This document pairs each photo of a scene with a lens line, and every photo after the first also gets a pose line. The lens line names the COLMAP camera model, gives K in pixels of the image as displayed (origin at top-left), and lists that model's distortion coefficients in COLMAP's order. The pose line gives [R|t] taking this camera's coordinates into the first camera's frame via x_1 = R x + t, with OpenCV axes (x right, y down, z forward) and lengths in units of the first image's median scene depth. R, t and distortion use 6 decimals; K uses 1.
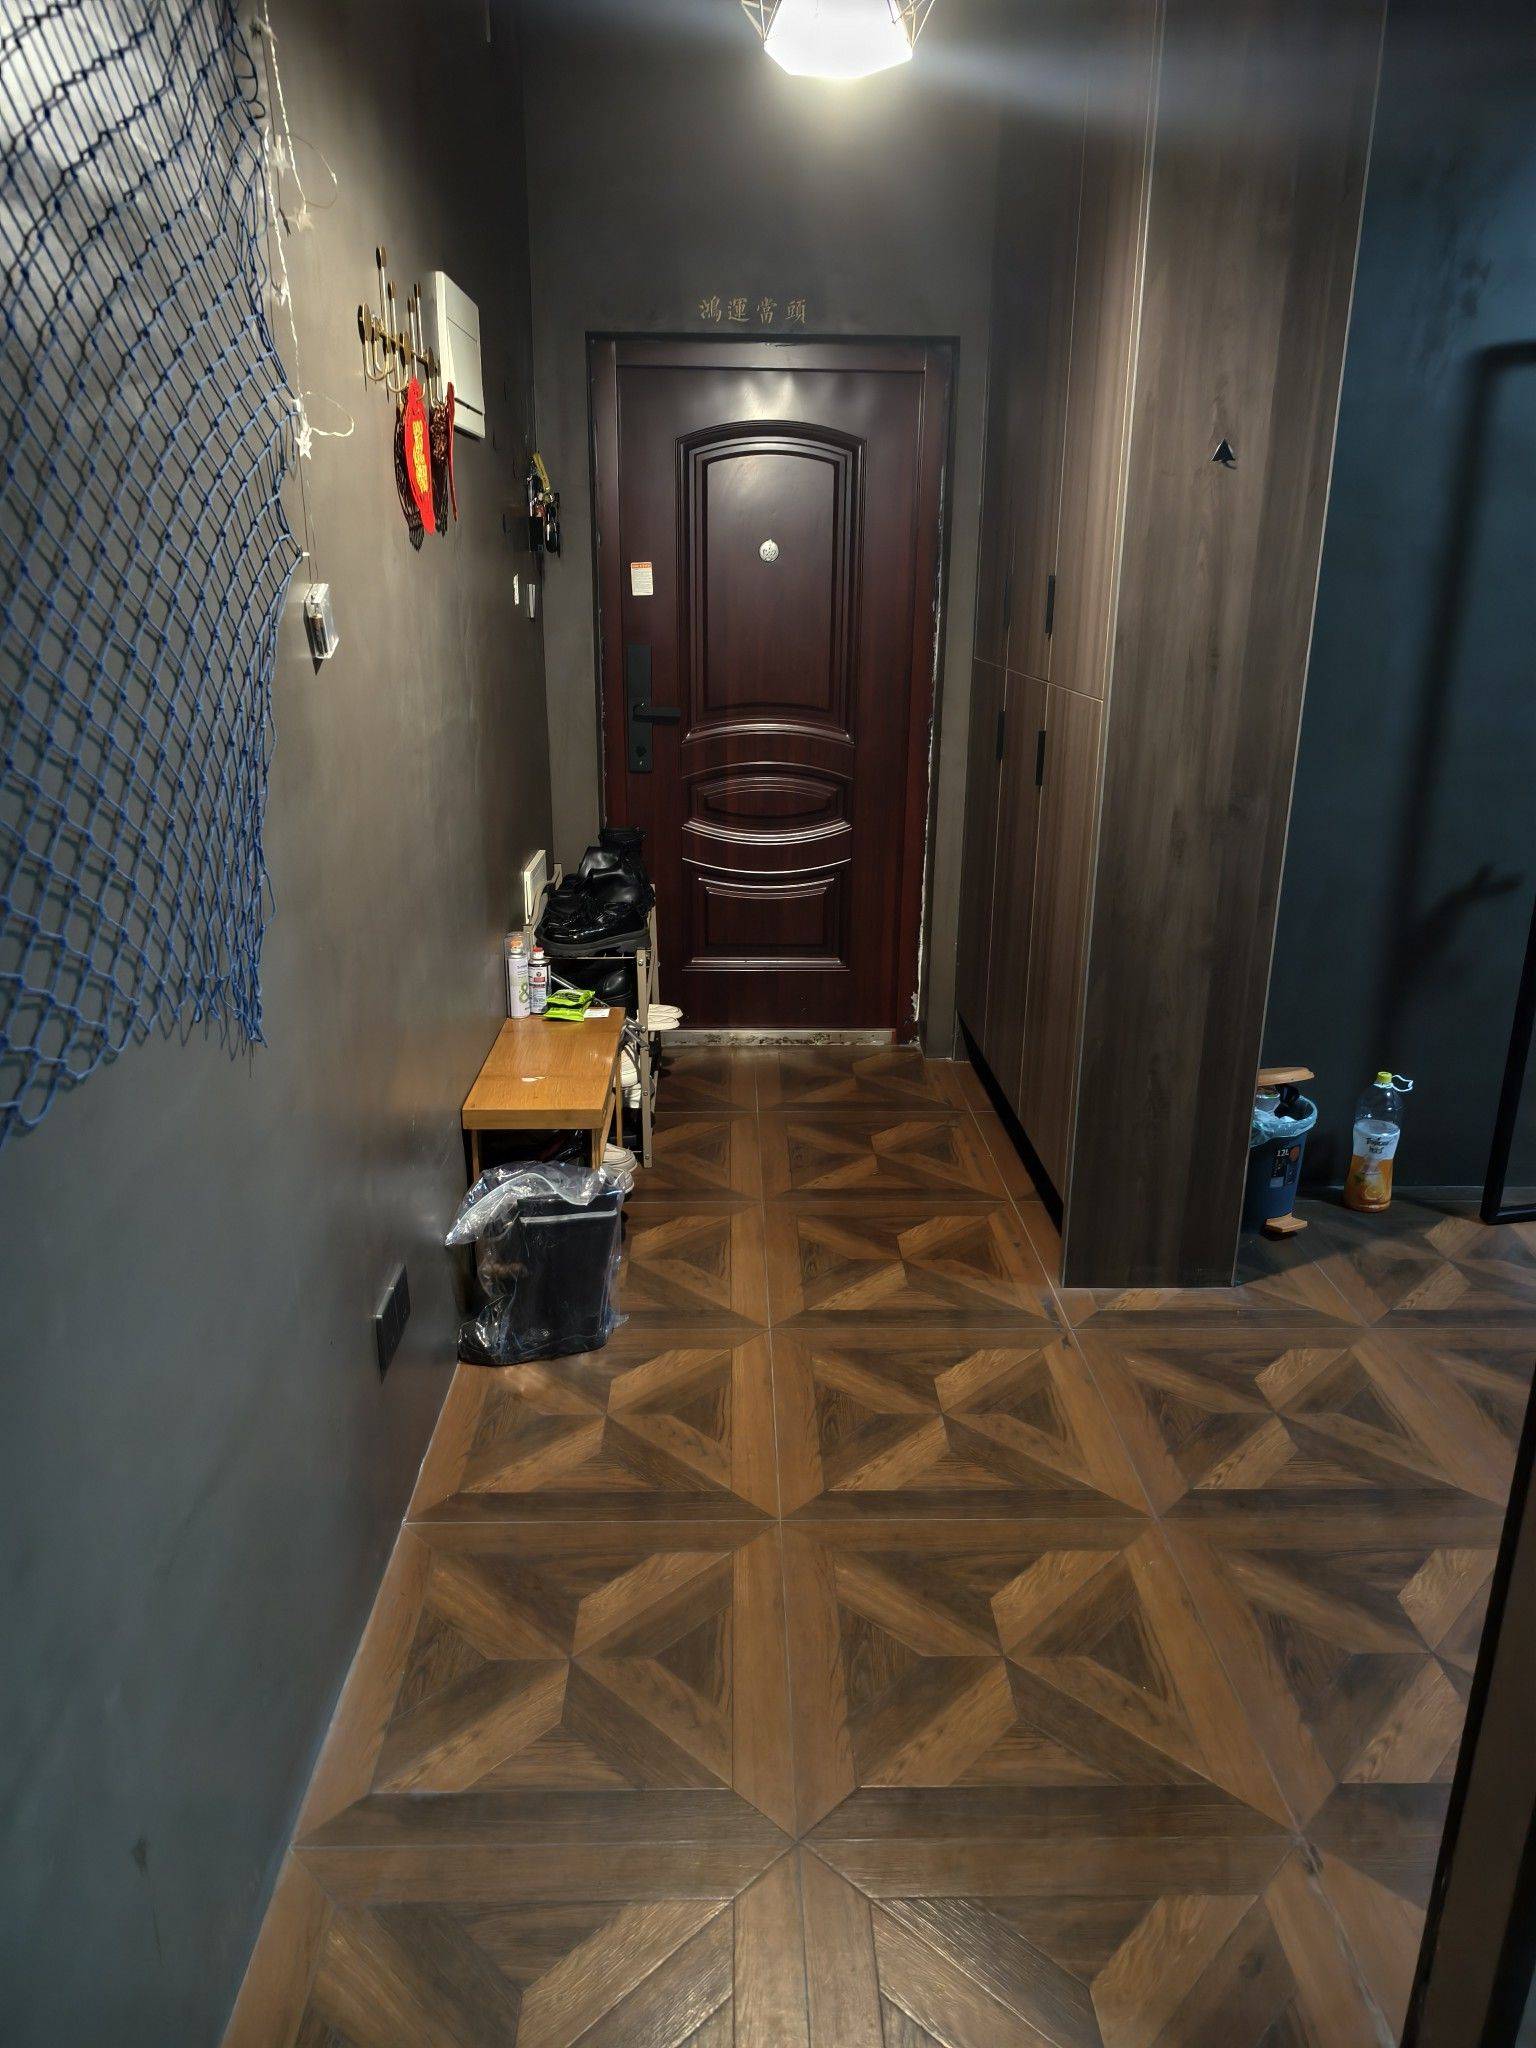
lens RADIAL K [[1425.2, 0, 765.3], [0, 1425.2, 1025.5], [0, 0, 1]] dist [0.016520, -0.012733]
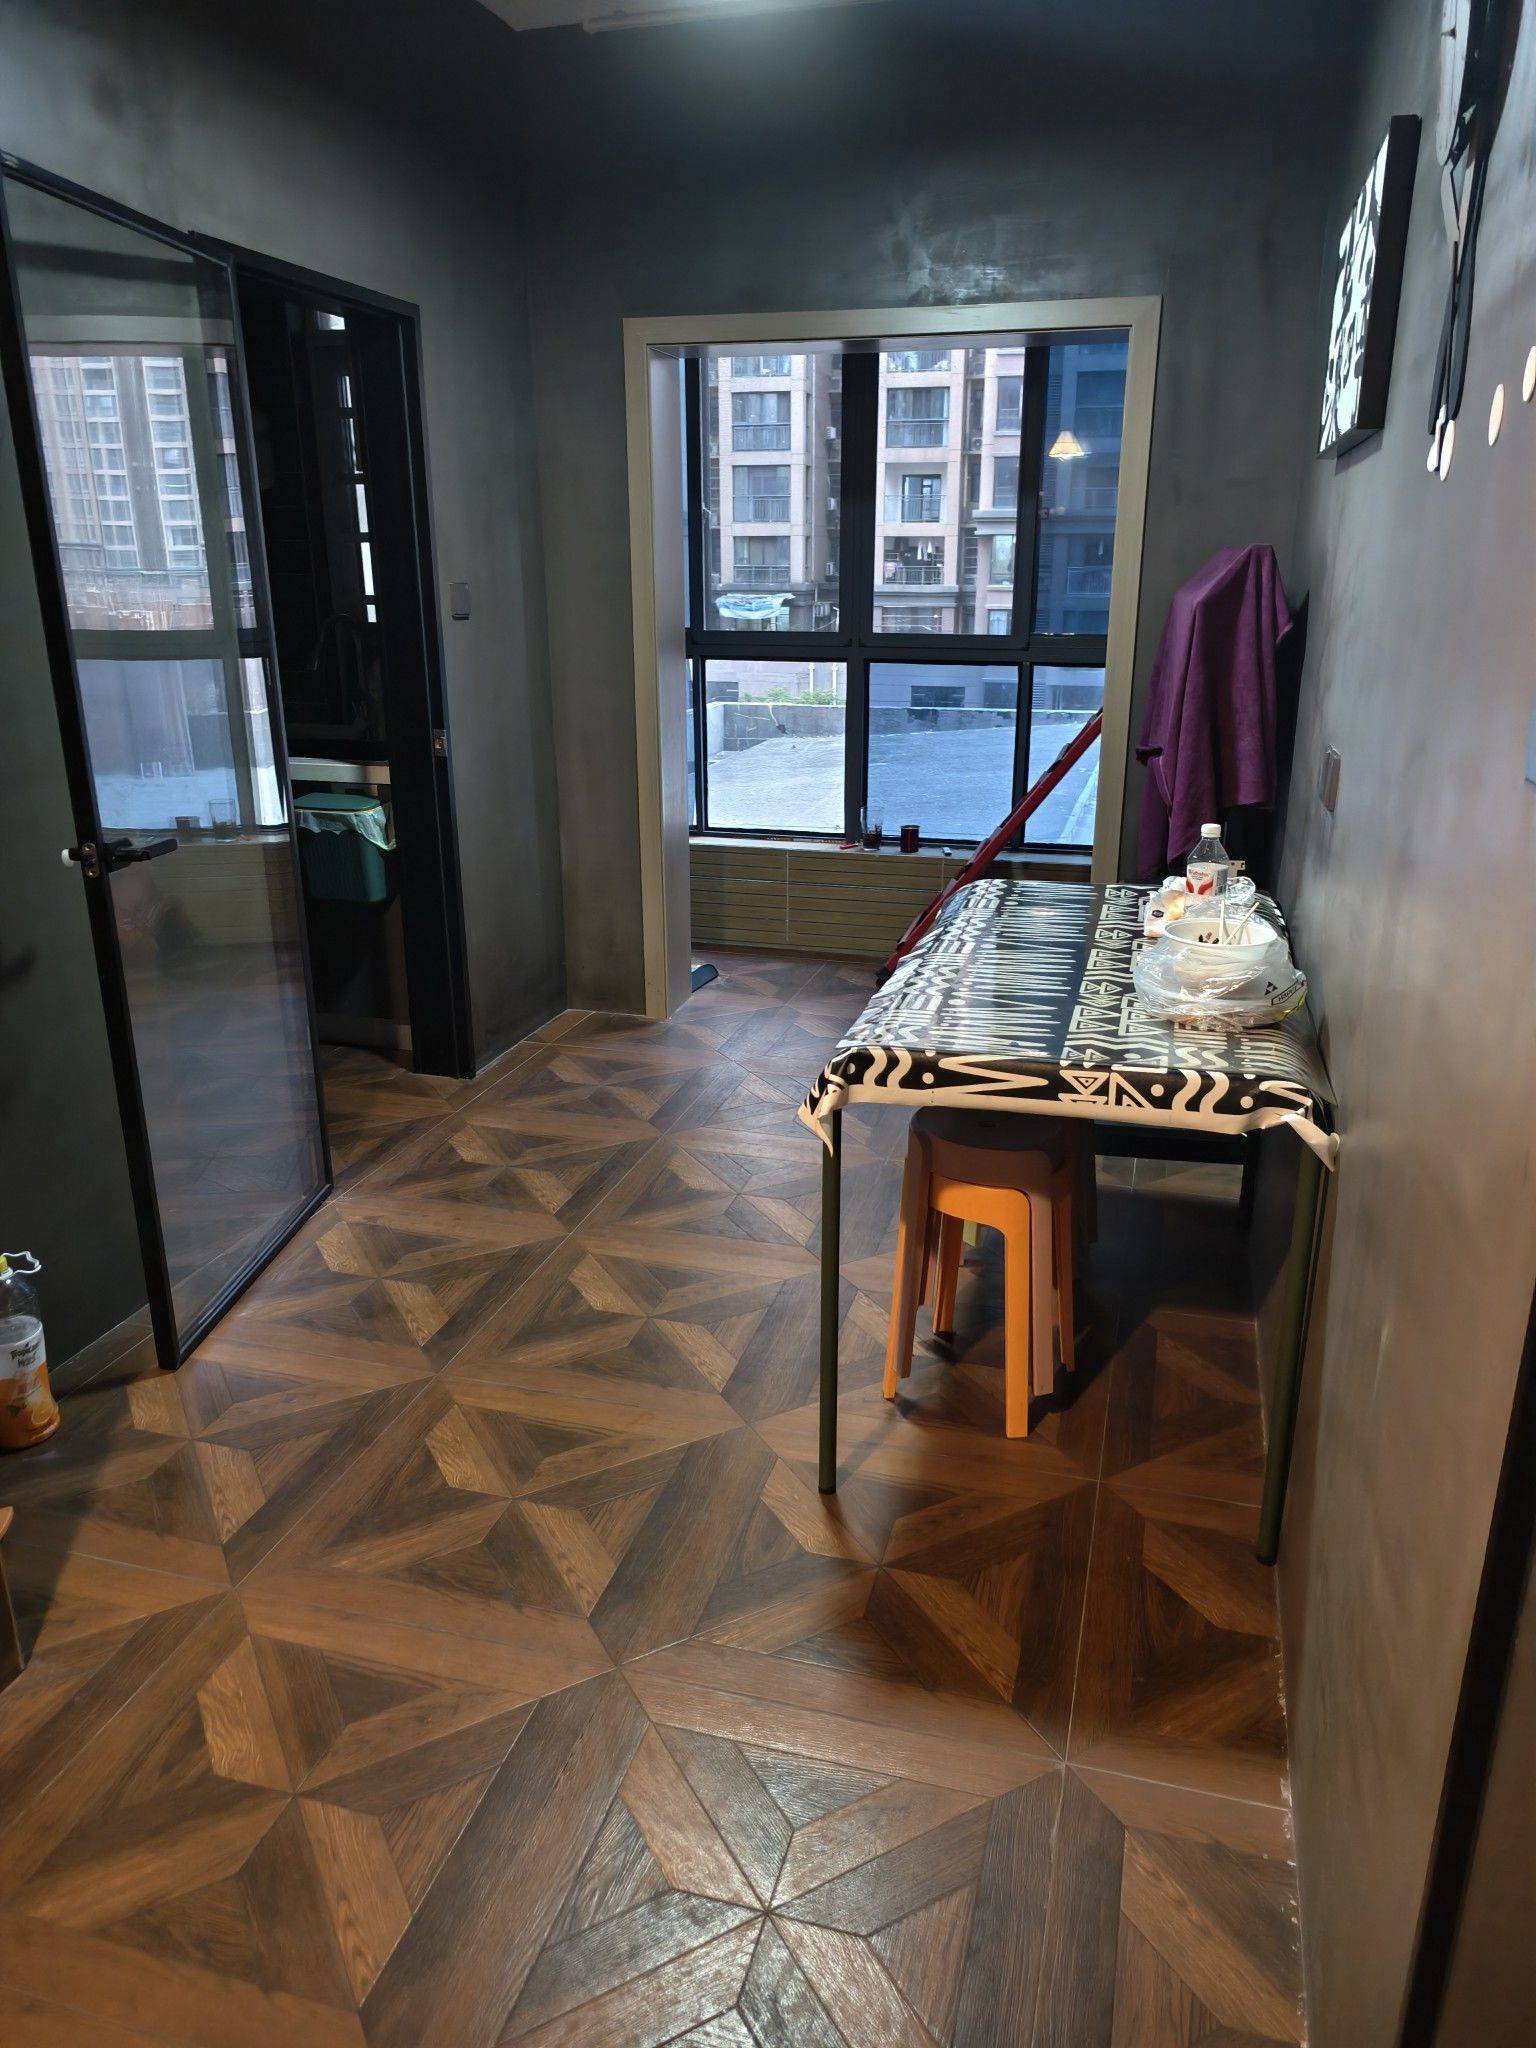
lens RADIAL K [[1425.2, 0, 783.1], [0, 1425.2, 1021.6], [0, 0, 1]] dist [0.016520, -0.012733]
pose [[0.292532, -0.304342, 0.906532, -0.064687], [0.291287, 0.931310, 0.218664, -0.120561], [-0.910811, 0.200095, 0.361089, 0.361130]]
